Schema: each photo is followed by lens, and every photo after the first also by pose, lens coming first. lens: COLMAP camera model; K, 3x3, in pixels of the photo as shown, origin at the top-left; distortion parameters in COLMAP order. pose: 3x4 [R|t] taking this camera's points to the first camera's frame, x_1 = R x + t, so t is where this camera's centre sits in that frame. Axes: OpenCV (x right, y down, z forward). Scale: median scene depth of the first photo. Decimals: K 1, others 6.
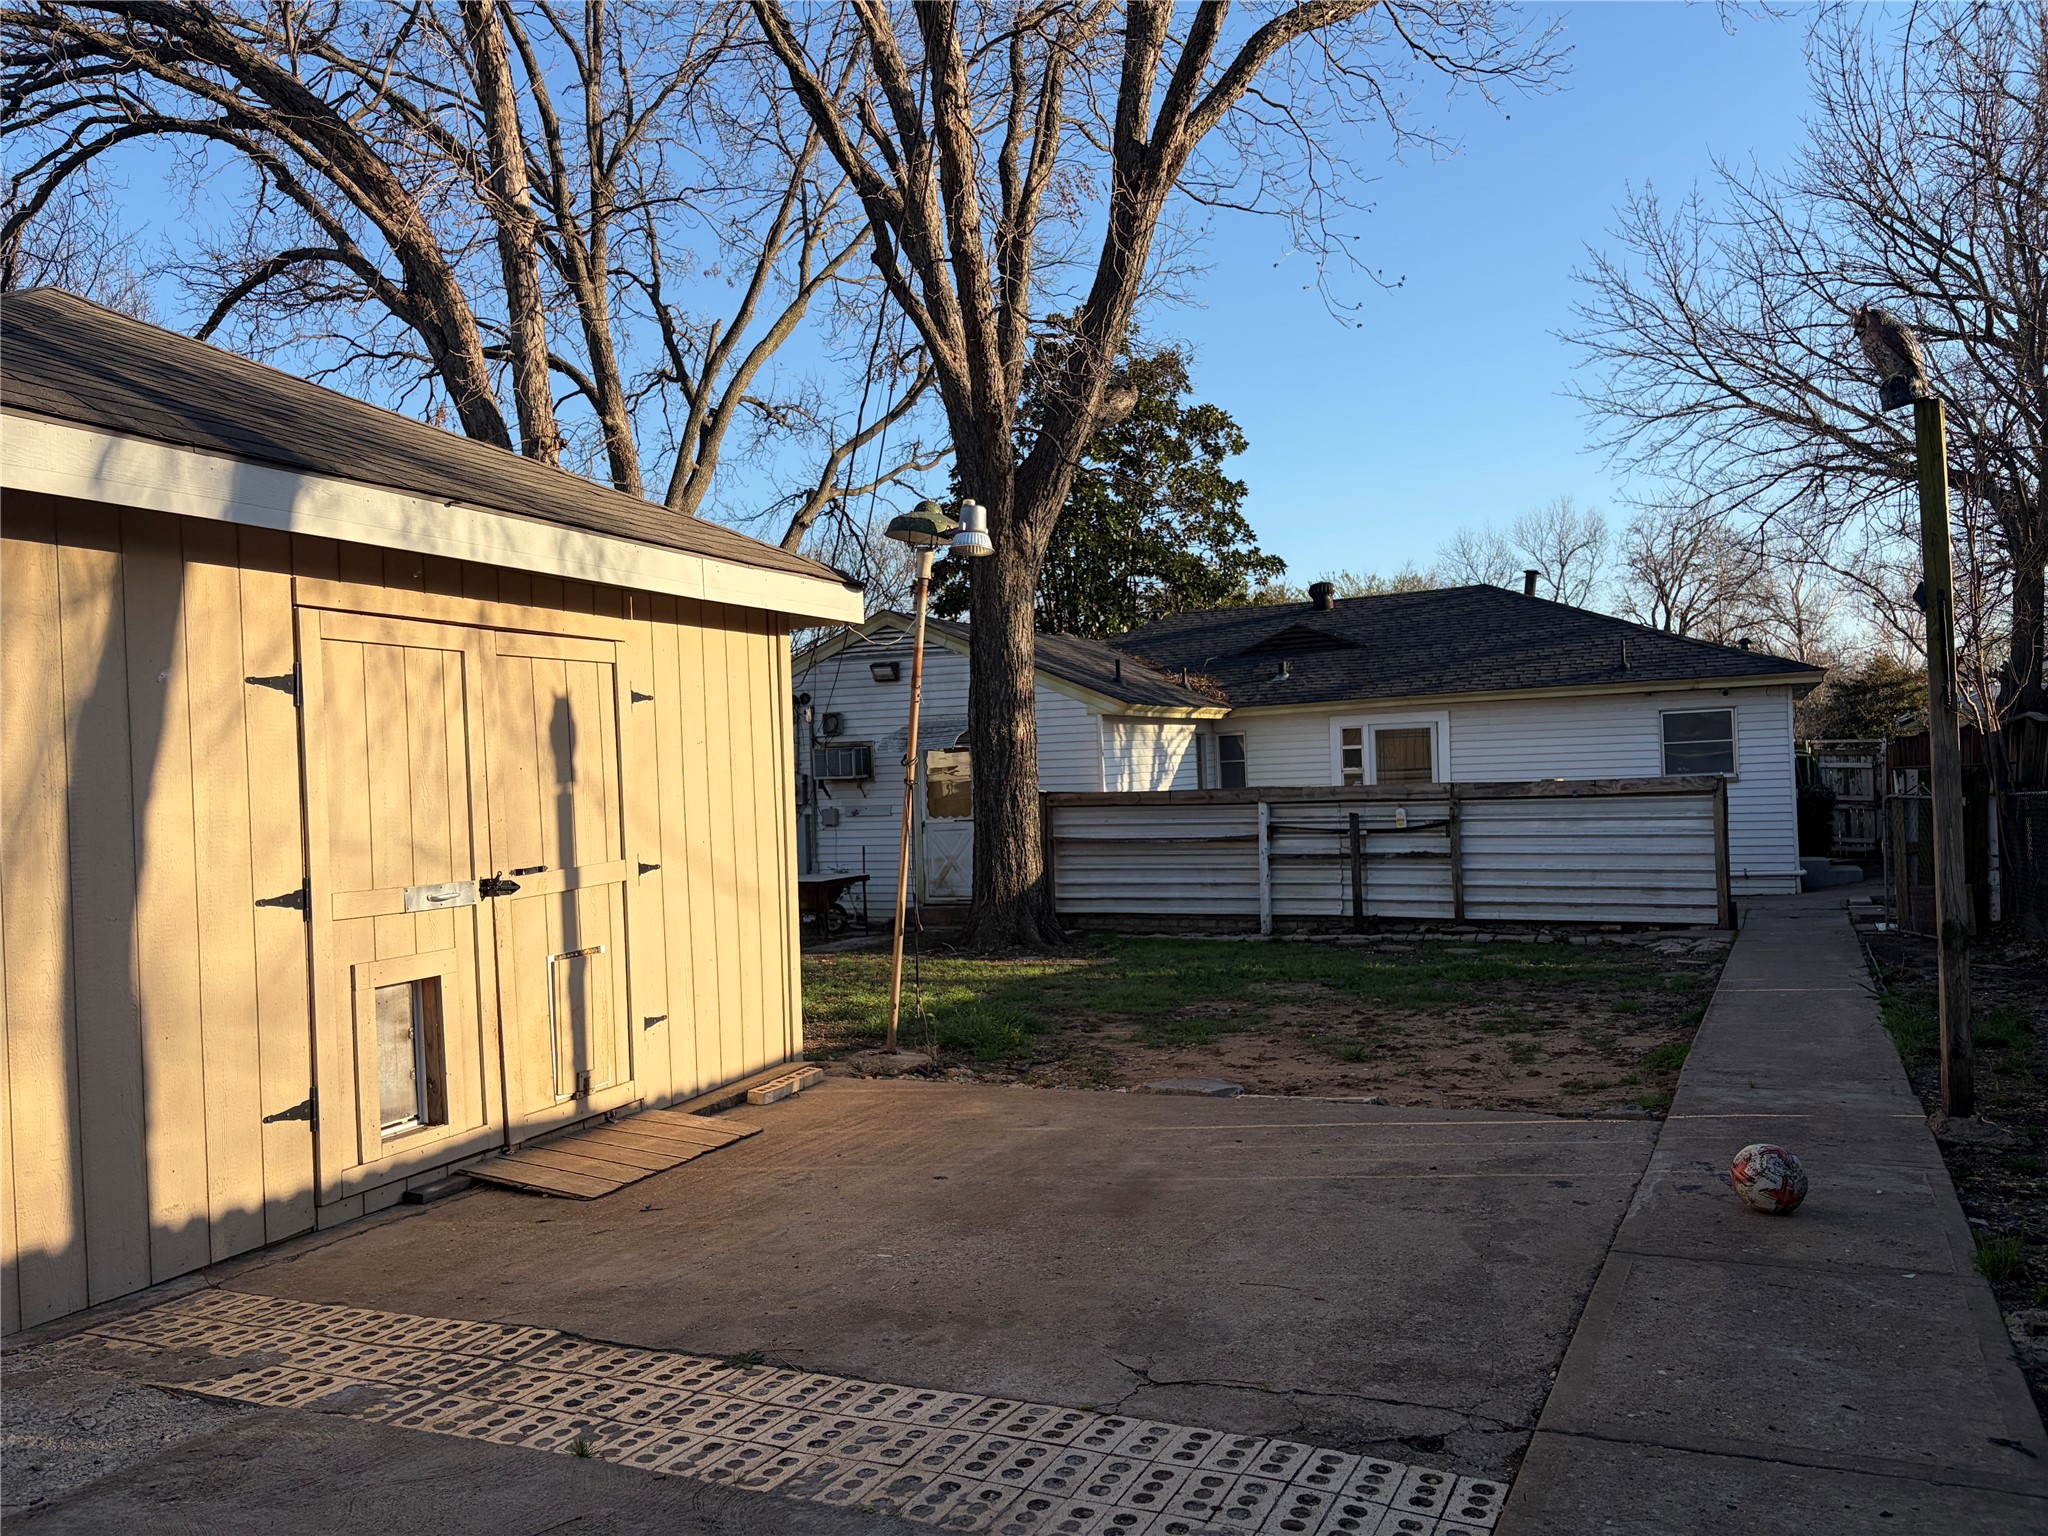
lens RADIAL K [[1492.6, 0, 1024.0], [0, 1492.6, 768.0], [0, 0, 1]] dist [0.006562, -0.025716]
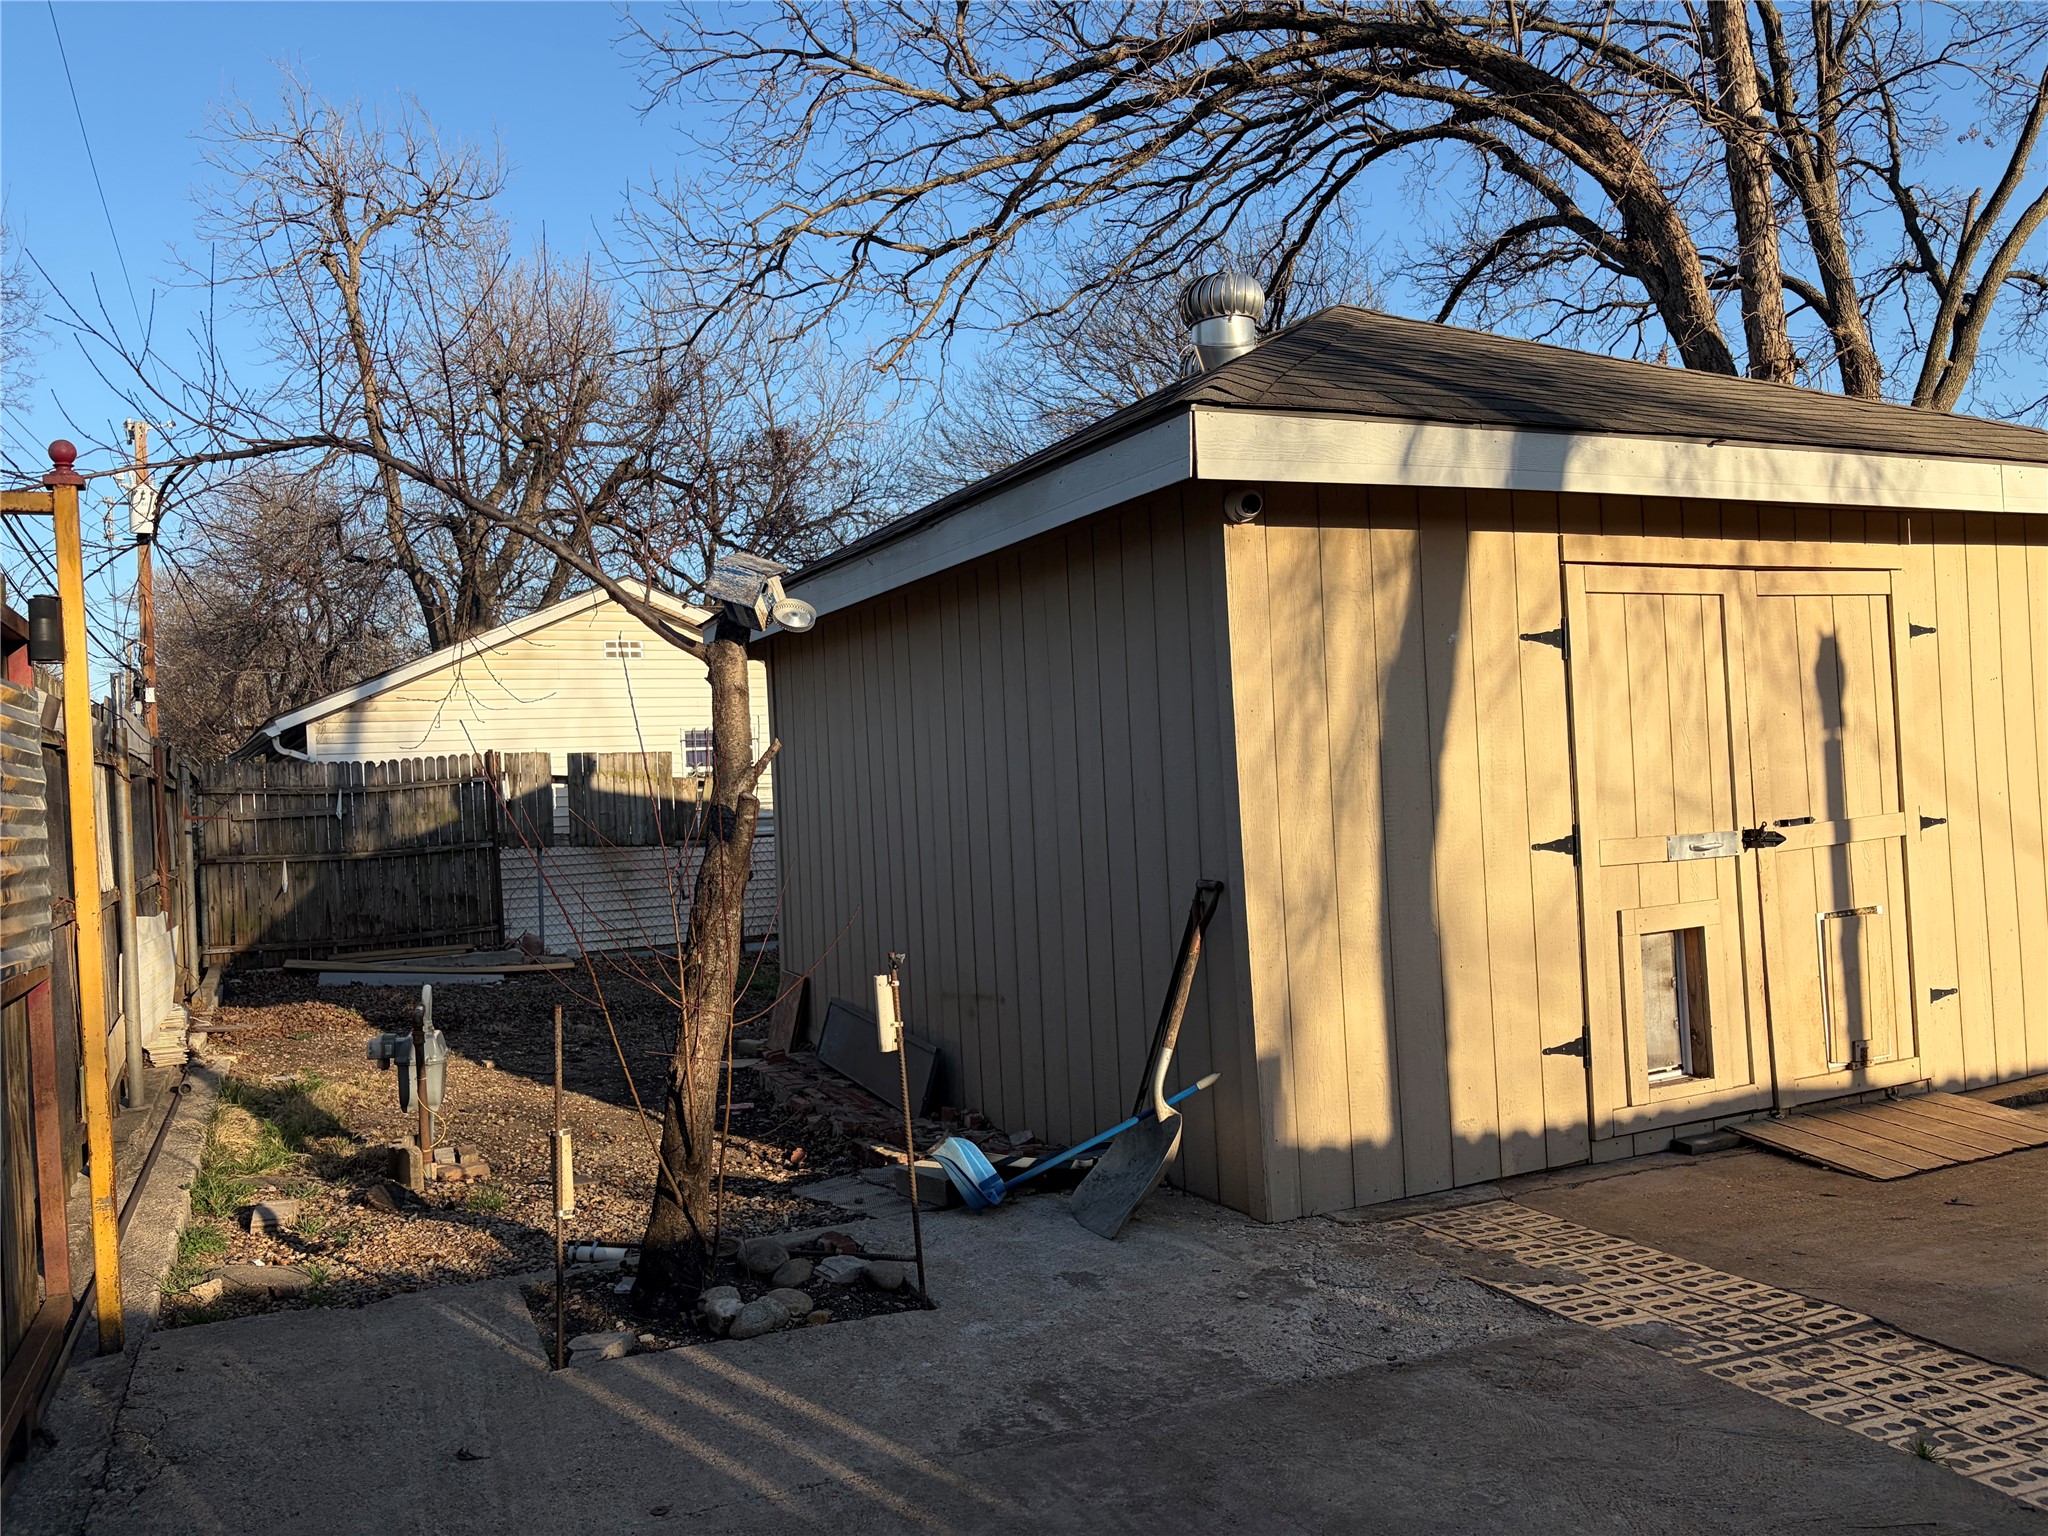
lens RADIAL K [[1509.7, 0, 1075.2], [0, 1509.7, 761.5], [0, 0, 1]] dist [0.007486, -0.024294]
pose [[0.738868, -0.005179, -0.673830, -0.026410], [0.024944, 0.999495, 0.019670, 0.000402], [0.673388, -0.031342, 0.738625, -0.010663]]
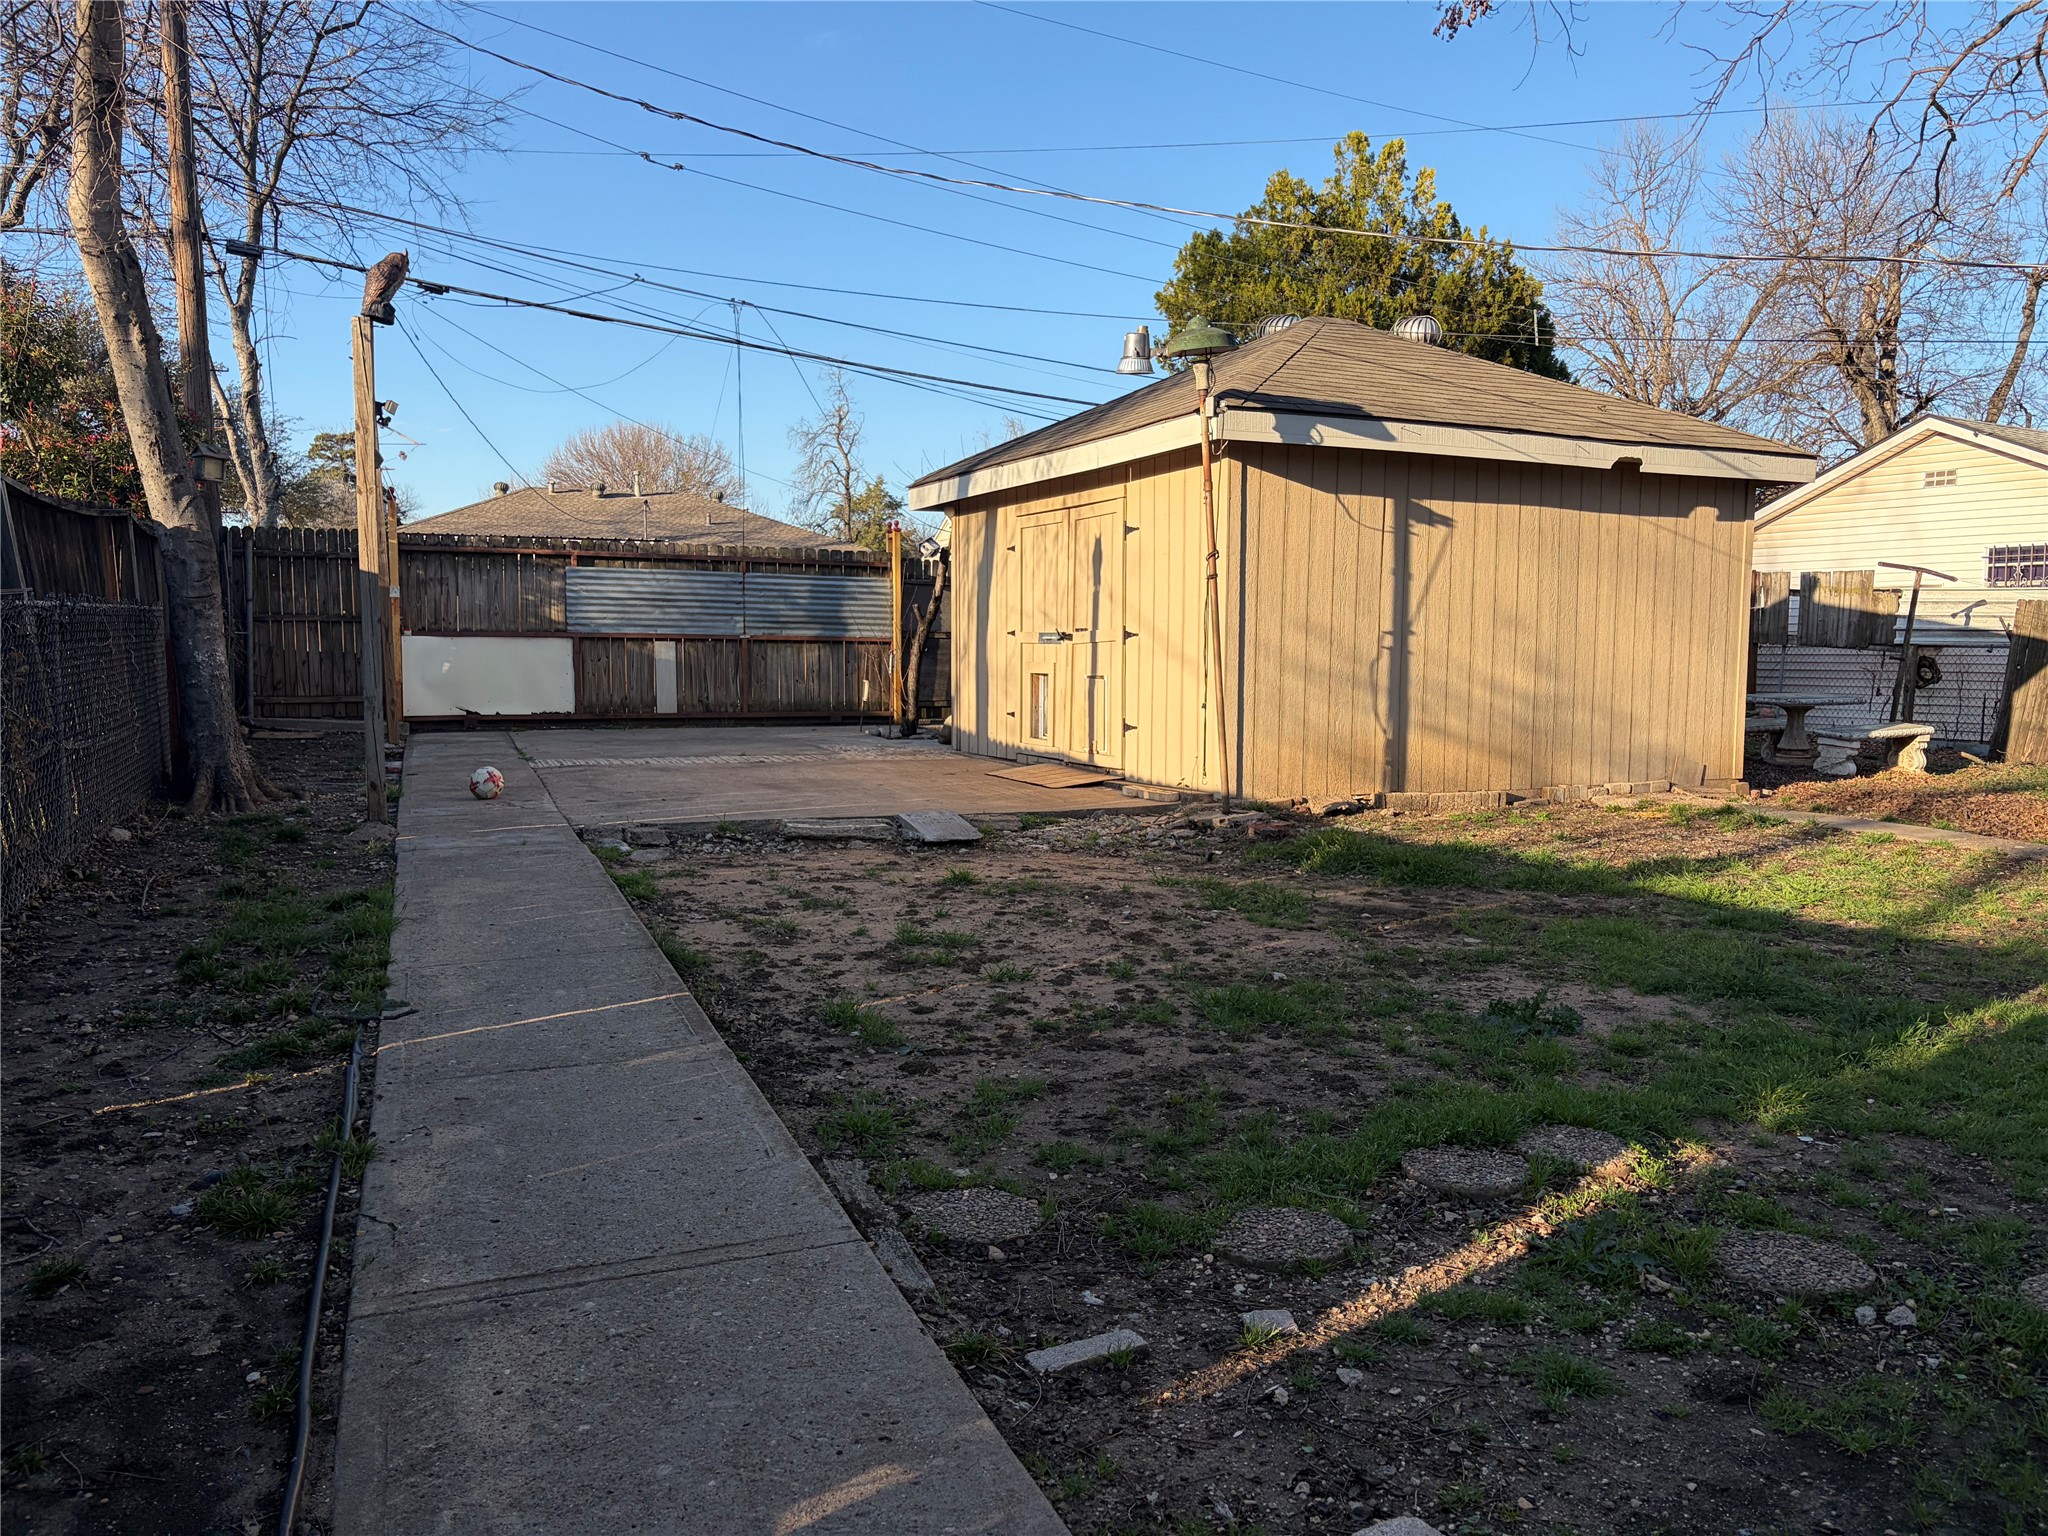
lens RADIAL K [[1492.6, 0, 1024.0], [0, 1492.6, 768.0], [0, 0, 1]] dist [0.006562, -0.025716]
pose [[-0.661932, 0.101436, -0.742668, 1.245556], [0.033305, 0.993803, 0.106053, 0.039699], [0.748823, 0.045465, -0.661208, 2.376272]]
